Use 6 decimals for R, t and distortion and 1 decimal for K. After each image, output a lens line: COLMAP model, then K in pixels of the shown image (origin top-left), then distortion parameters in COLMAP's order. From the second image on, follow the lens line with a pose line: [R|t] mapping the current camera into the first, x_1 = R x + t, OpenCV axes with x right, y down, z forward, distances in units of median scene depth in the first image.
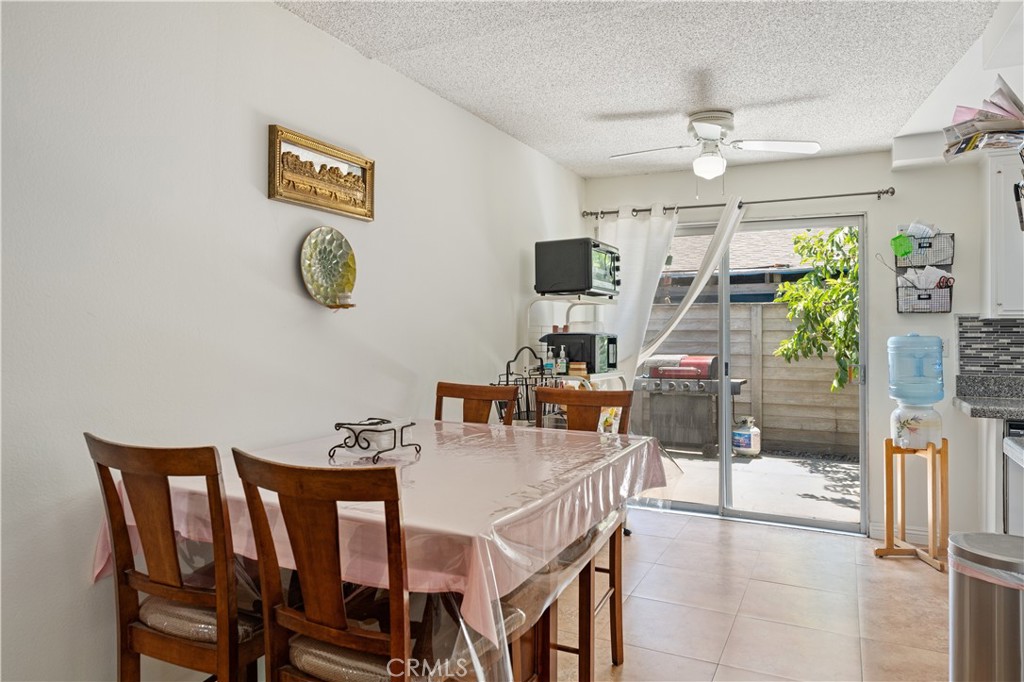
lens RADIAL K [[685.3, 0, 511.4], [0, 685.3, 313.4], [0, 0, 1]] dist [0.000822, 0.001203]
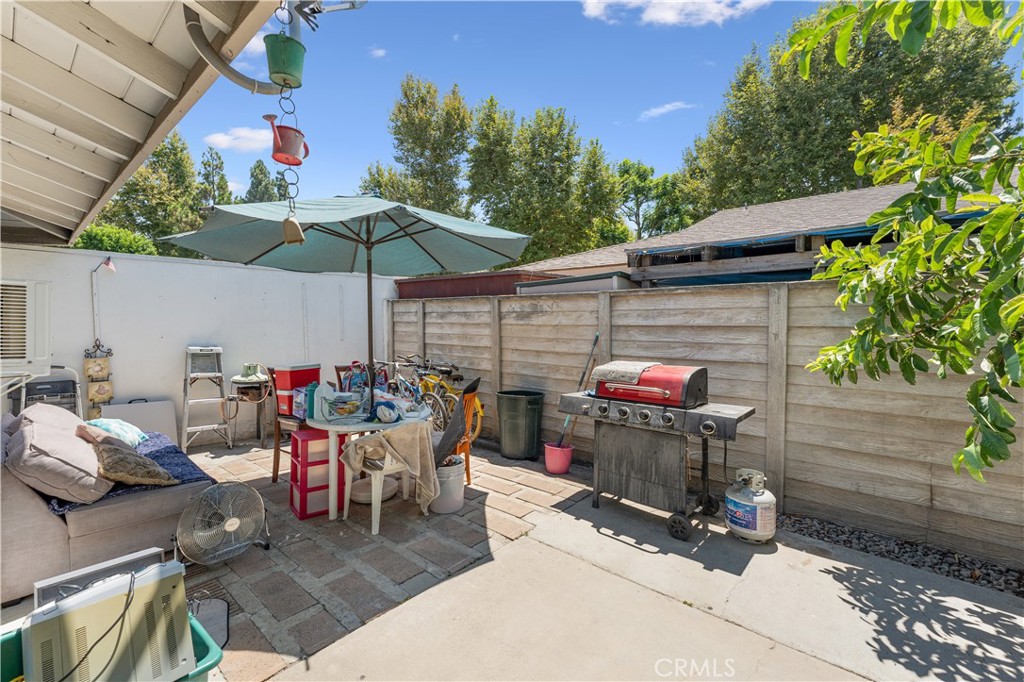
lens RADIAL K [[425.0, 0, 511.9], [0, 425.0, 331.3], [0, 0, 1]] dist [0.000080, 0.000078]
pose [[0.966057, 0.004973, -0.258282, 0.477217], [0.008394, 0.998683, 0.050623, 0.016348], [0.258194, -0.051073, 0.964742, 1.200538]]
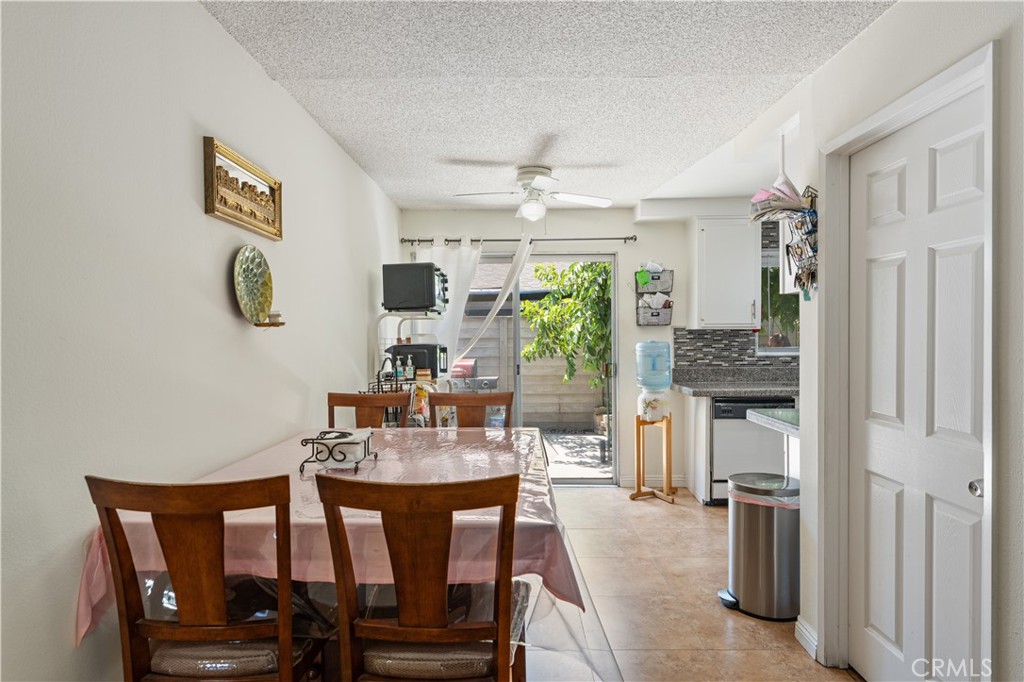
lens RADIAL K [[575.1, 0, 512.0], [0, 575.1, 341.0], [0, 0, 1]] dist [-0.002660, -0.000308]
pose [[0.904717, -0.016063, 0.425710, -0.181756], [0.002688, 0.999484, 0.032002, -0.007684], [-0.426005, -0.027809, 0.904293, 0.048257]]
